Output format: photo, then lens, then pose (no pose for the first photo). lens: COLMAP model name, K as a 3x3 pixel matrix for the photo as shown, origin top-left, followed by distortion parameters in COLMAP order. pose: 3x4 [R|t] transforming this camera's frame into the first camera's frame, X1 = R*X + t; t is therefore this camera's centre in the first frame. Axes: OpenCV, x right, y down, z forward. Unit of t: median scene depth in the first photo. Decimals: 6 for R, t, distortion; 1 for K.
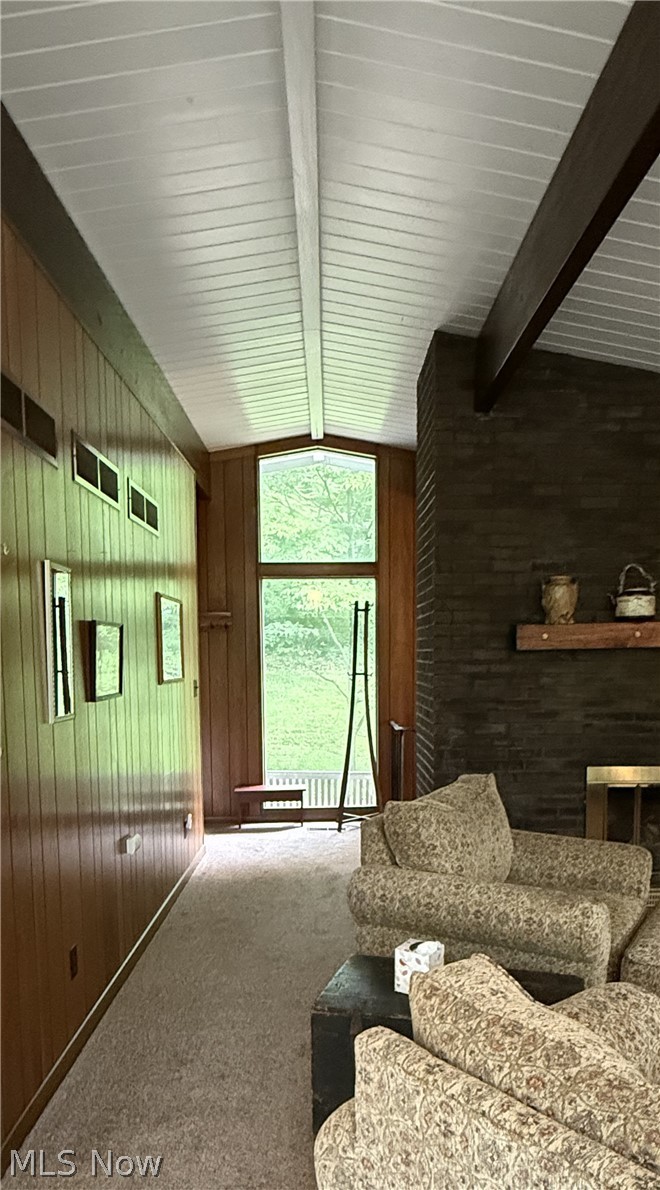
lens RADIAL K [[806.5, 0, 367.0], [0, 806.5, 735.7], [0, 0, 1]] dist [0.002049, -0.000816]
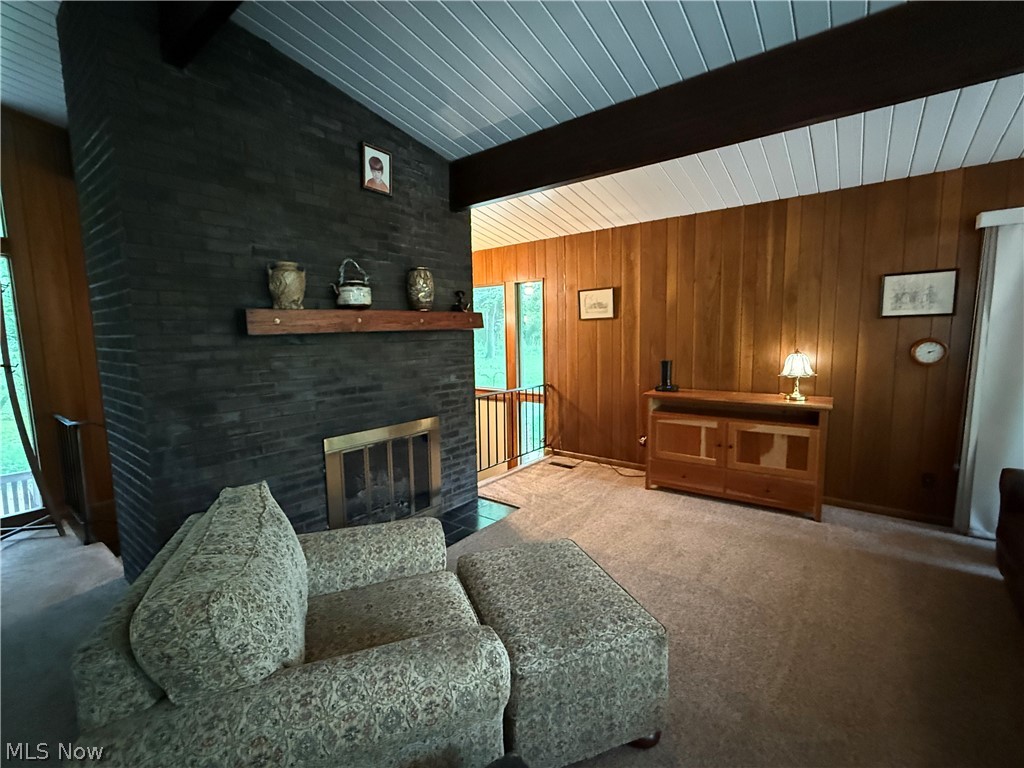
lens RADIAL K [[449.3, 0, 512.0], [0, 449.3, 384.0], [0, 0, 1]] dist [-0.001058, 0.000093]
pose [[0.653187, -0.093746, 0.751371, -0.016320], [0.091061, 0.994830, 0.044959, -0.042921], [-0.751701, 0.039054, 0.658346, 0.405739]]
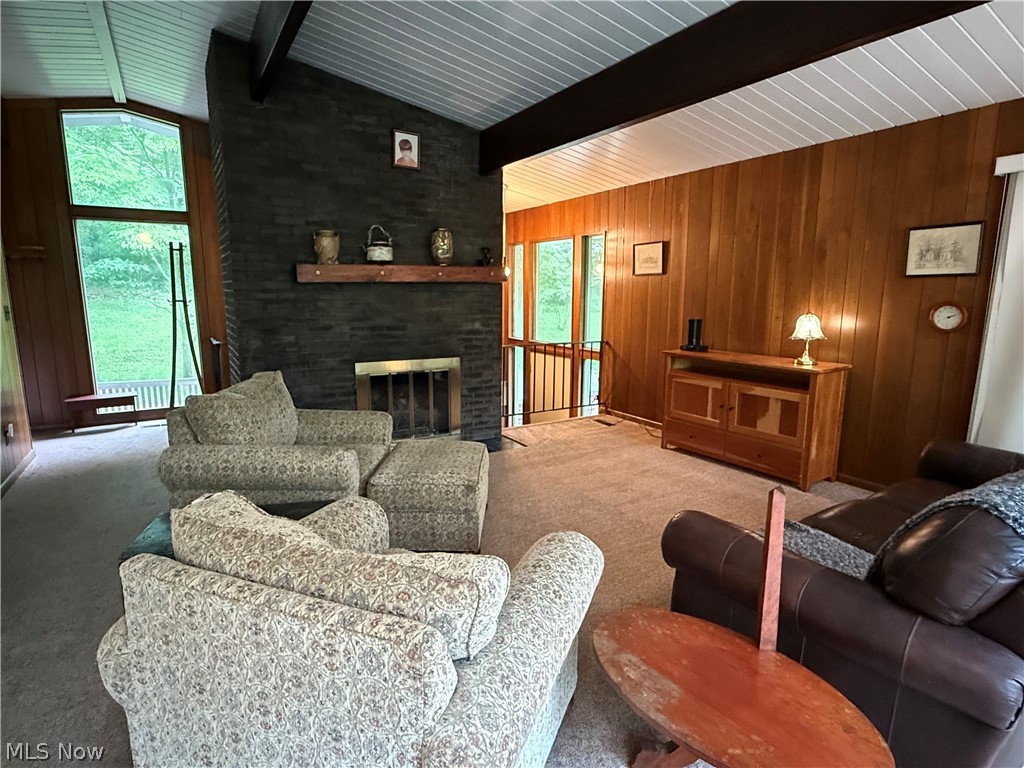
lens RADIAL K [[555.6, 0, 512.0], [0, 555.6, 384.0], [0, 0, 1]] dist [0.002051, -0.000171]
pose [[0.878676, -0.071144, 0.472088, 0.044256], [0.038986, 0.996224, 0.077569, 0.009158], [-0.475824, -0.049753, 0.878132, -0.031317]]
